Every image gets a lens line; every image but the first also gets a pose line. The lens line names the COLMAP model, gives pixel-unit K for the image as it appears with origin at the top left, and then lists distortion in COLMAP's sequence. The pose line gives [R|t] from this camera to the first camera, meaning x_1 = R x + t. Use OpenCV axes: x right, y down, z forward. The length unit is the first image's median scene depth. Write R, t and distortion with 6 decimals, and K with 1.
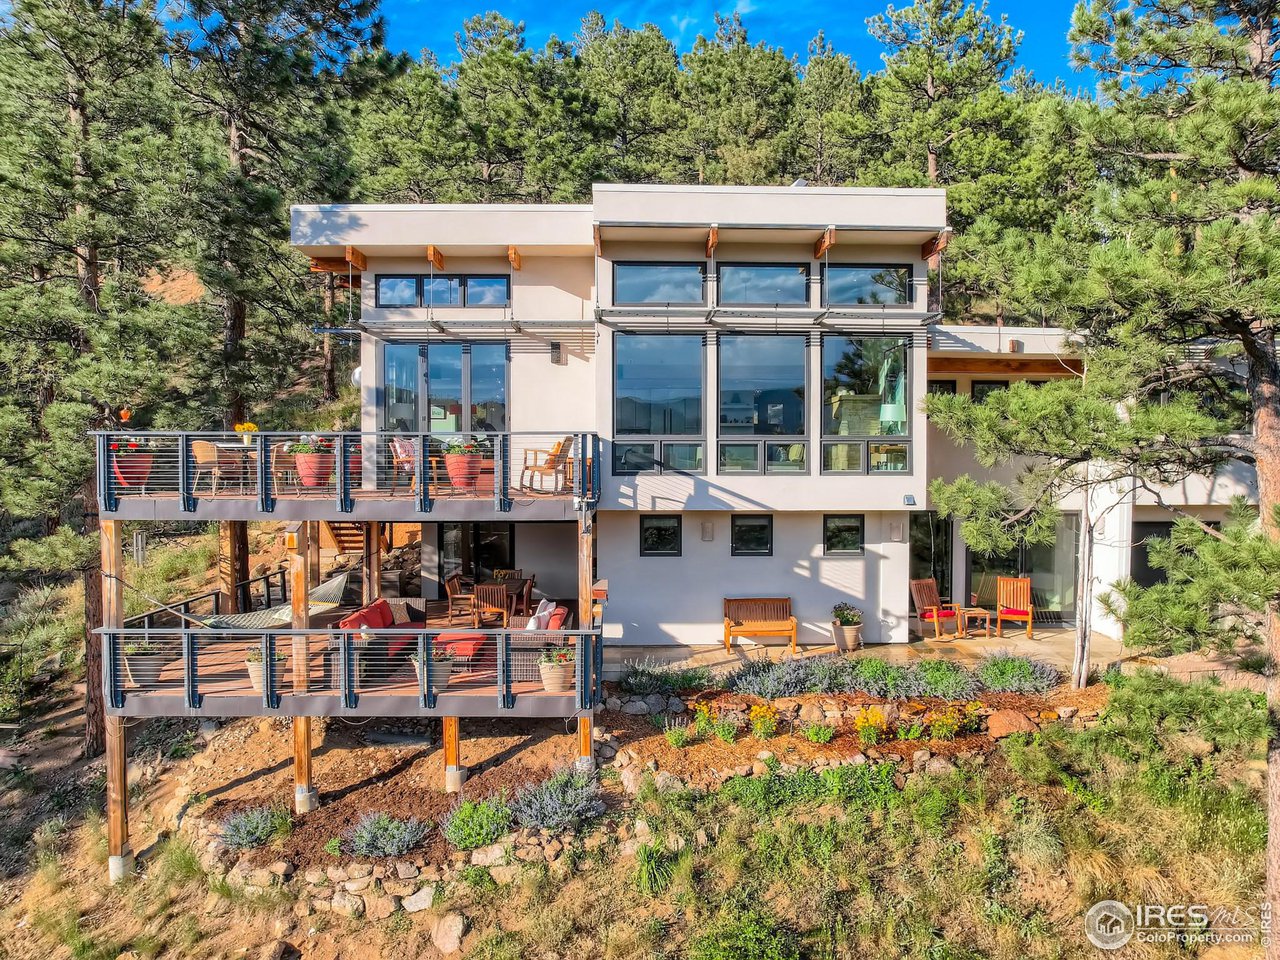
lens RADIAL K [[963.4, 0, 640.0], [0, 963.4, 480.0], [0, 0, 1]] dist [0.000657, 0.000538]
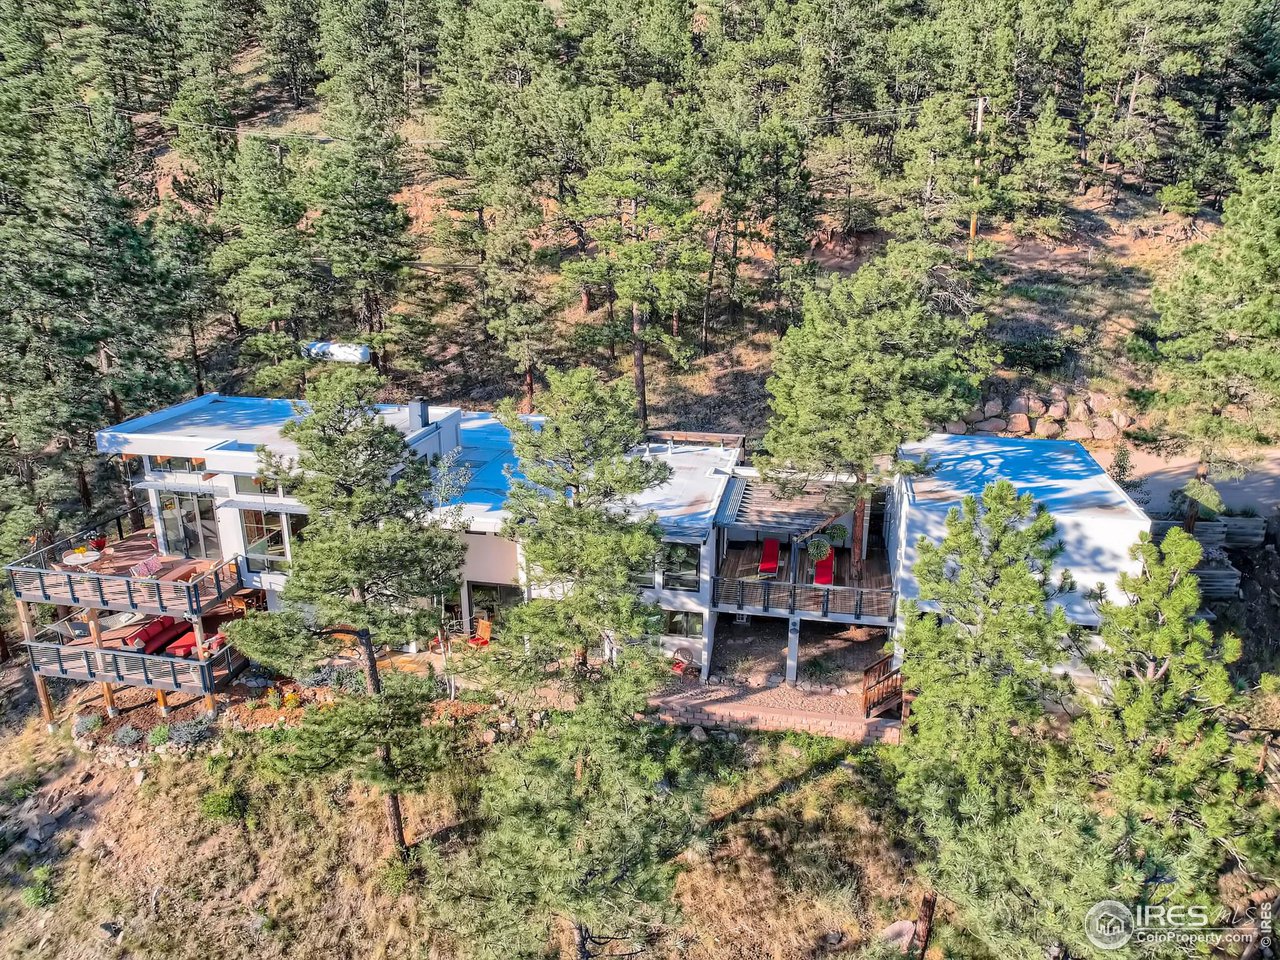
lens RADIAL K [[963.4, 0, 640.0], [0, 963.4, 480.0], [0, 0, 1]] dist [0.000657, 0.000538]
pose [[0.974654, 0.059989, -0.215524, 1.541520], [0.000912, 0.962304, 0.271973, -0.953780], [0.223715, -0.265277, 0.937859, -0.870635]]
